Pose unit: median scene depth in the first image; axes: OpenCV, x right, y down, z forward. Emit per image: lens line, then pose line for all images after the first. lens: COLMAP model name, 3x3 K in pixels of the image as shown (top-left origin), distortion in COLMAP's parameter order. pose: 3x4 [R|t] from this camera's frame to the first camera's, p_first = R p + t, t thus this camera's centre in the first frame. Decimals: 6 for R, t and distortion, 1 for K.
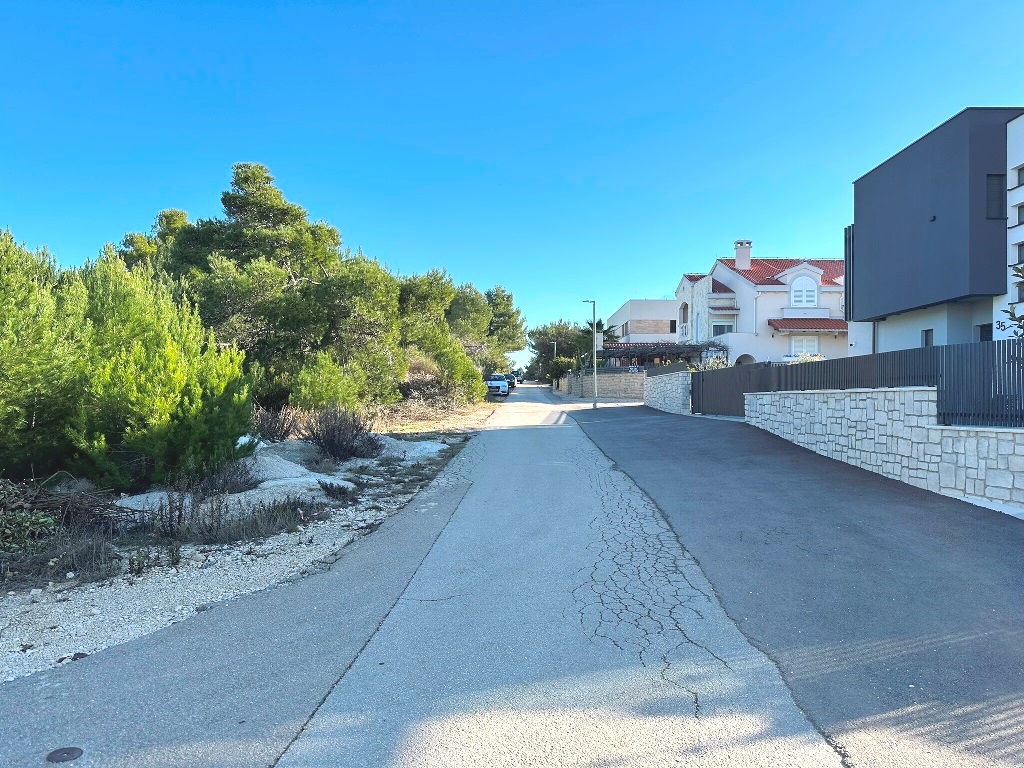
lens RADIAL K [[716.0, 0, 536.2], [0, 716.0, 385.7], [0, 0, 1]] dist [0.031771, -0.035803]
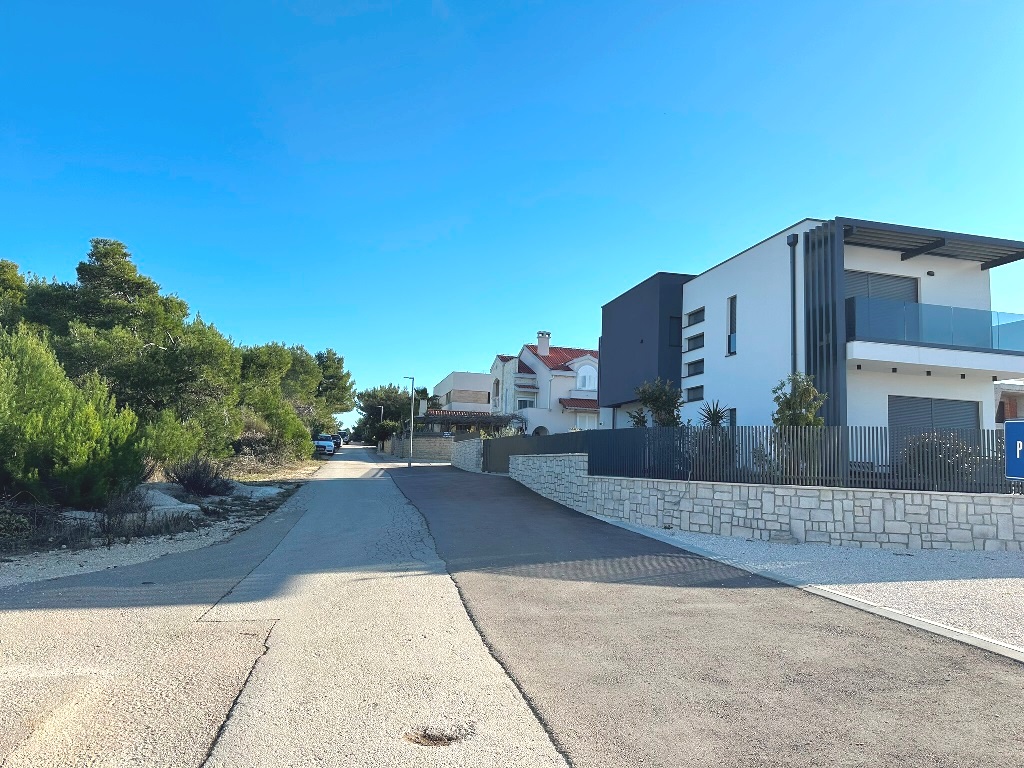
lens RADIAL K [[716.0, 0, 536.2], [0, 716.0, 385.7], [0, 0, 1]] dist [0.031771, -0.035803]
pose [[0.971822, 0.054224, 0.229395, 0.005807], [-0.033476, 0.995066, -0.093392, 0.001423], [-0.233327, 0.083081, 0.968843, -0.201694]]
